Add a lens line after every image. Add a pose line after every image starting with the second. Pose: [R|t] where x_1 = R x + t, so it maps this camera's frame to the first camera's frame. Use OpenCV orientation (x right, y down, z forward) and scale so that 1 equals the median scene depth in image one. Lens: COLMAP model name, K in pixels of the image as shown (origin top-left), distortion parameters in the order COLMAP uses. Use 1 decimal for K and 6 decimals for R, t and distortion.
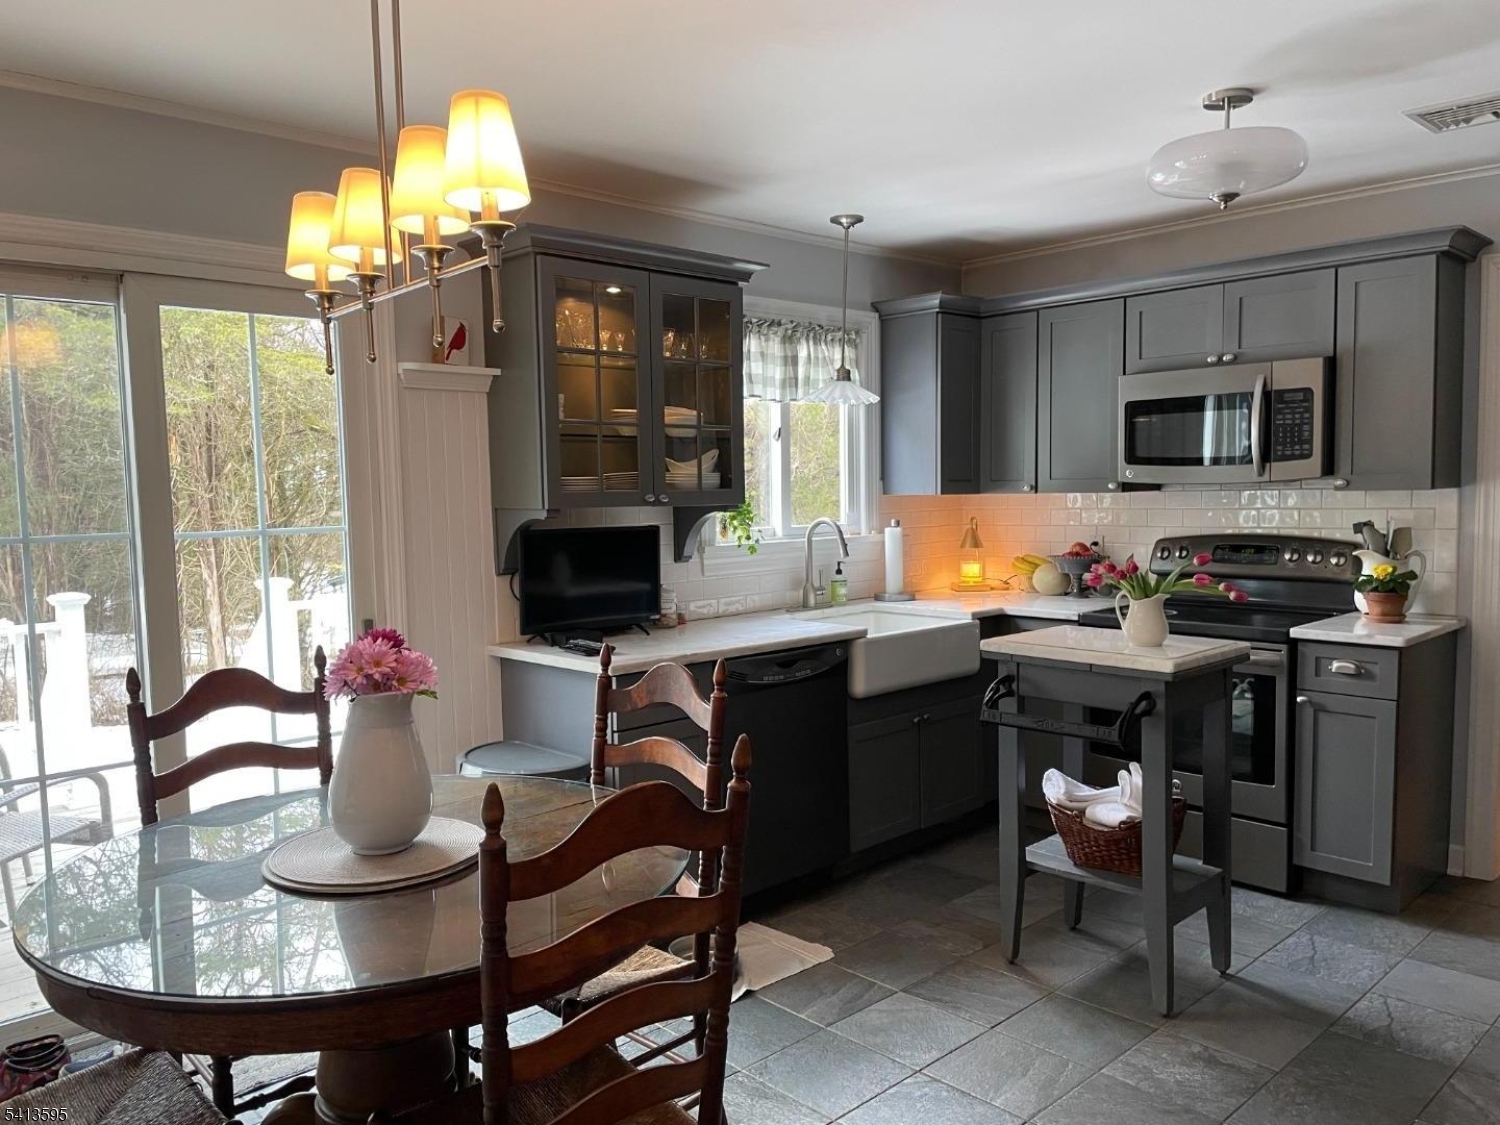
lens RADIAL K [[1162.2, 0, 750.0], [0, 1162.2, 562.5], [0, 0, 1]] dist [-0.003668, -0.002542]
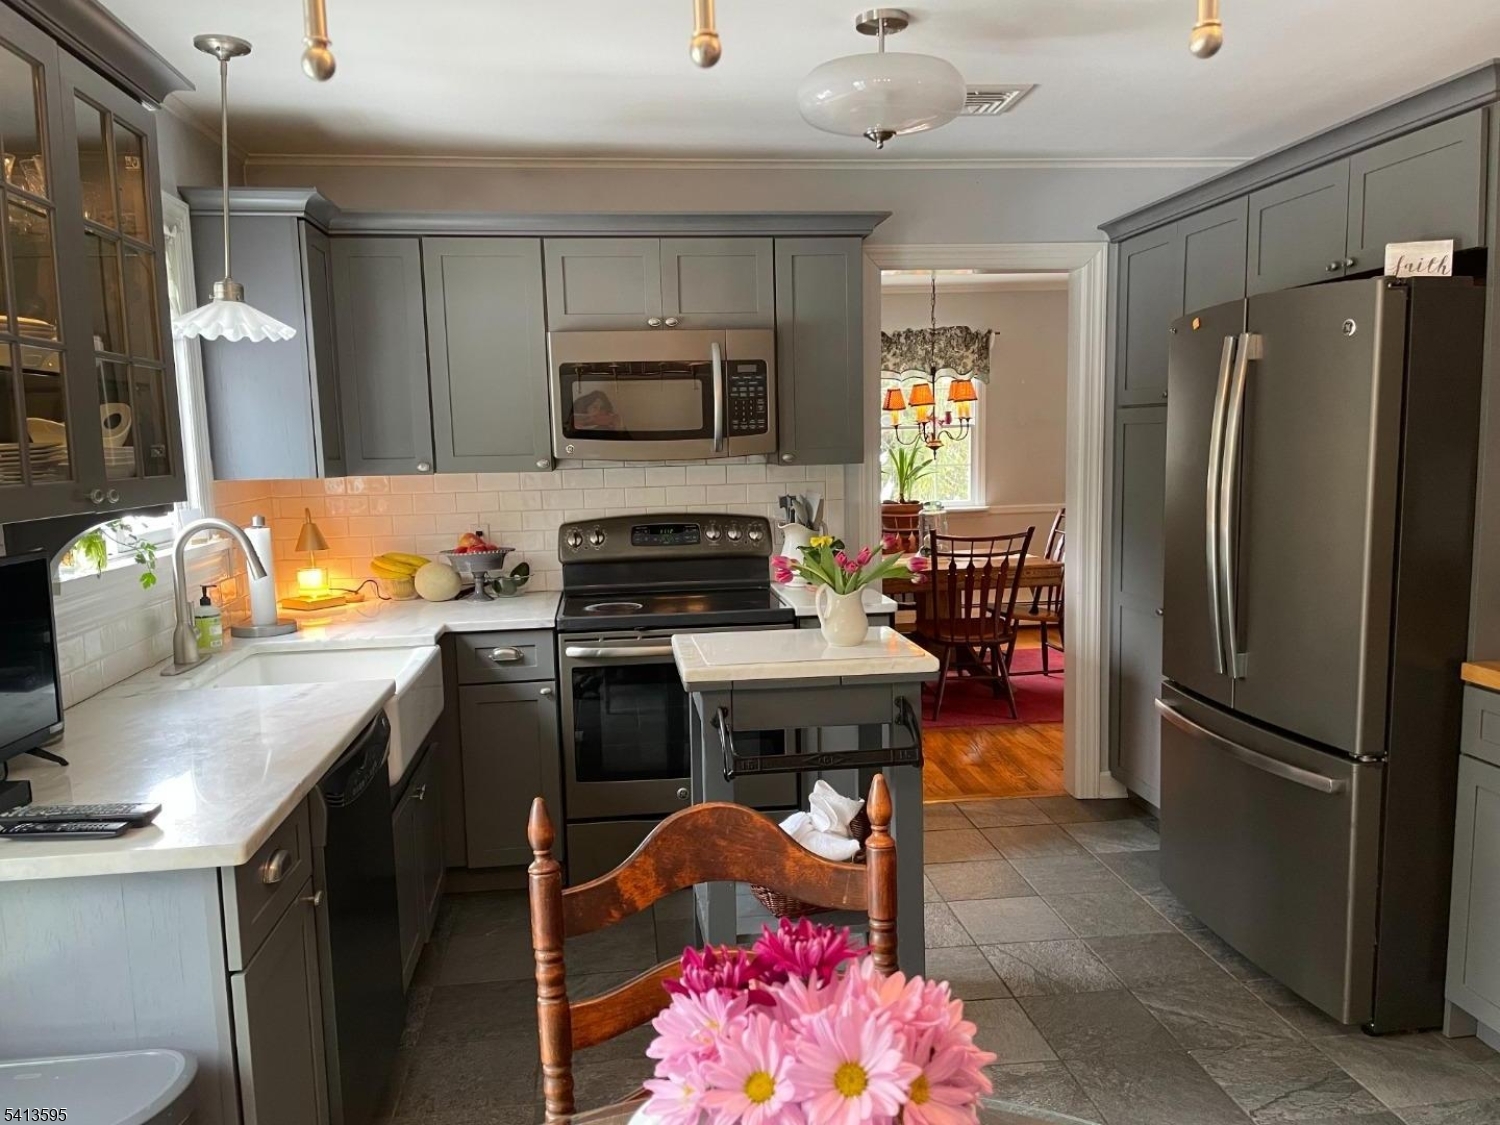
lens RADIAL K [[1141.5, 0, 750.0], [0, 1141.5, 562.5], [0, 0, 1]] dist [0.125176, -0.161963]
pose [[0.594759, -0.081817, 0.799730, -0.286066], [0.065070, 0.996443, 0.053549, -0.031454], [-0.801266, 0.020190, 0.597967, 0.409548]]
